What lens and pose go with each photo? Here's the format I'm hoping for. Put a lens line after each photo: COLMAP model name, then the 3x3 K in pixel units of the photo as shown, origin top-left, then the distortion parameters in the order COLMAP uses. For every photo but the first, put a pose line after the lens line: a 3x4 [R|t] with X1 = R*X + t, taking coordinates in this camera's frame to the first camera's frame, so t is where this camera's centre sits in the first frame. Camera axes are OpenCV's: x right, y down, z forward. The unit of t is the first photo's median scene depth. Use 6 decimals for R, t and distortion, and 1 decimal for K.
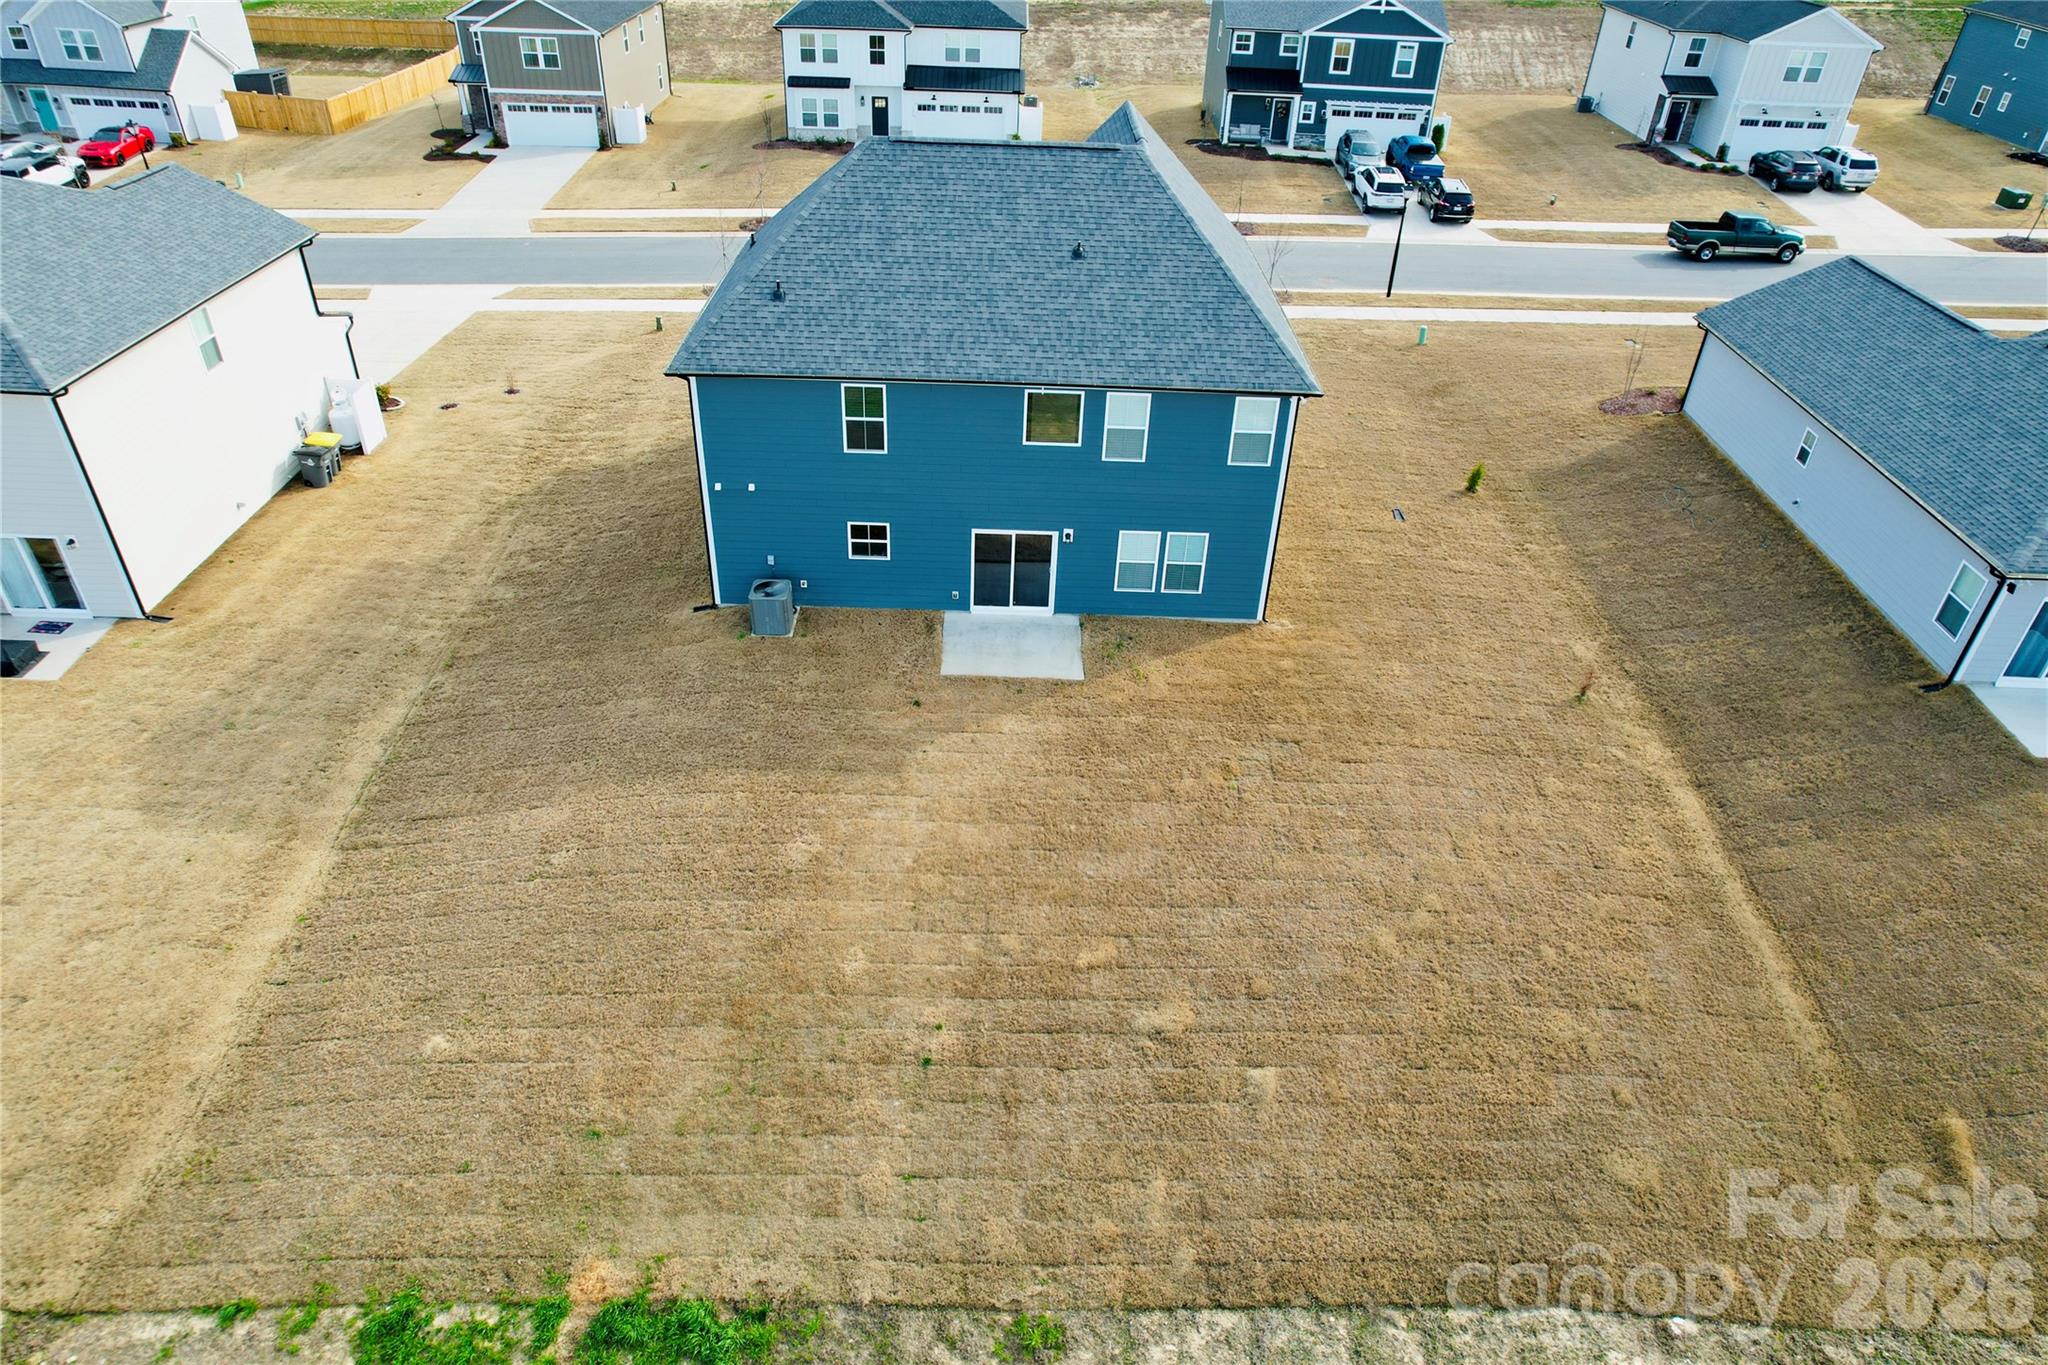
lens RADIAL K [[1301.0, 0, 1024.0], [0, 1301.0, 682.5], [0, 0, 1]] dist [-0.067112, 0.068506]
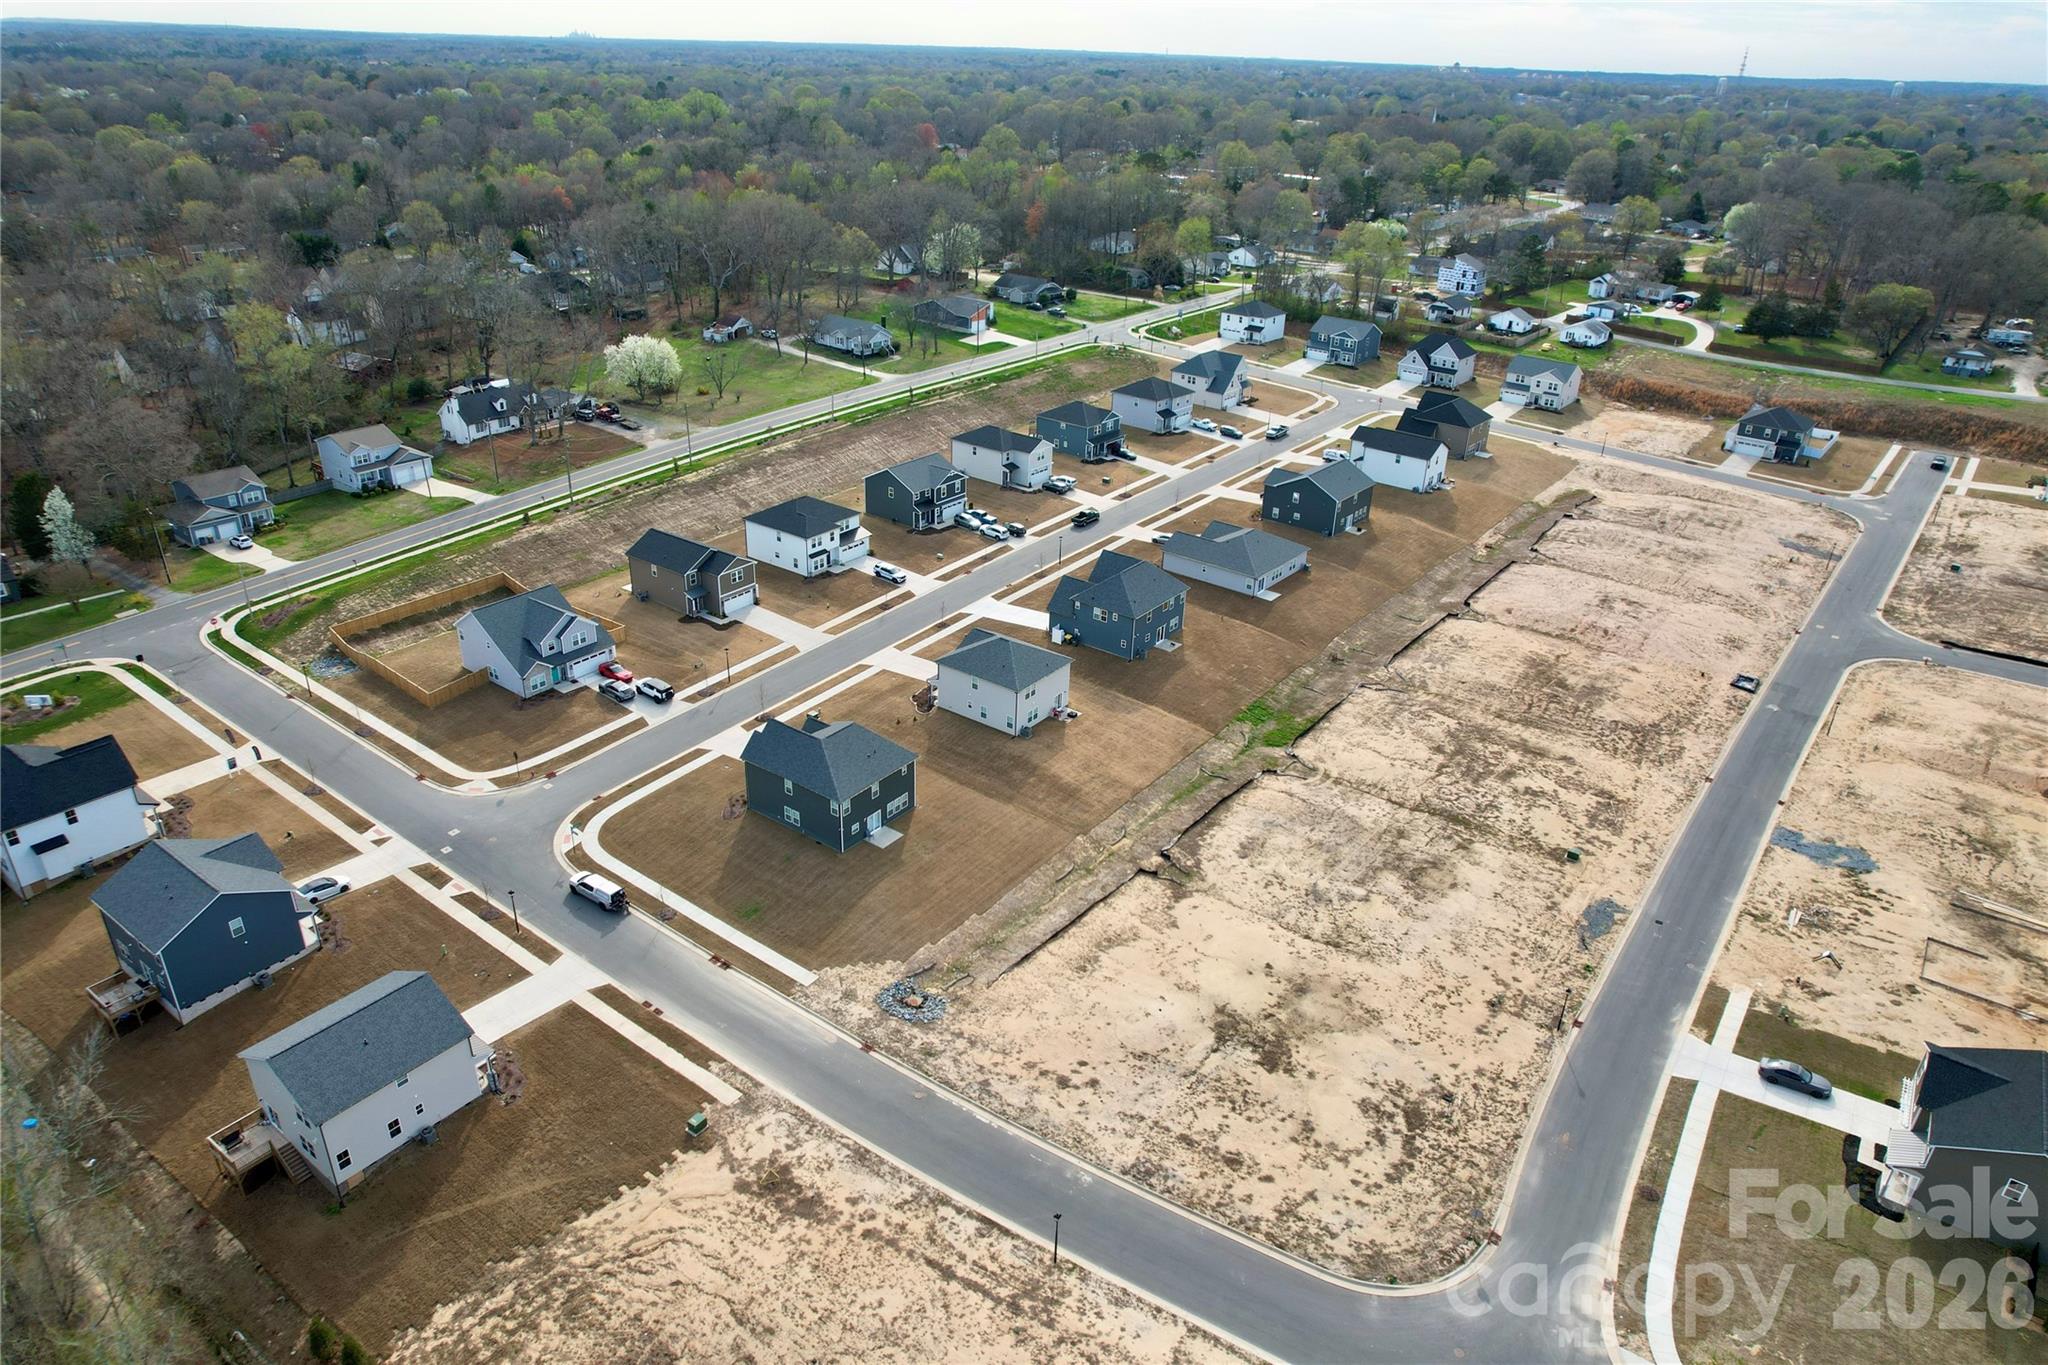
lens RADIAL K [[1312.7, 0, 1010.2], [0, 1312.7, 686.7], [0, 0, 1]] dist [-0.077625, 0.070195]
pose [[0.608152, -0.371247, 0.701660, -4.740850], [0.446602, 0.890761, 0.084215, -0.688332], [-0.656276, 0.262147, 0.707518, -2.690788]]
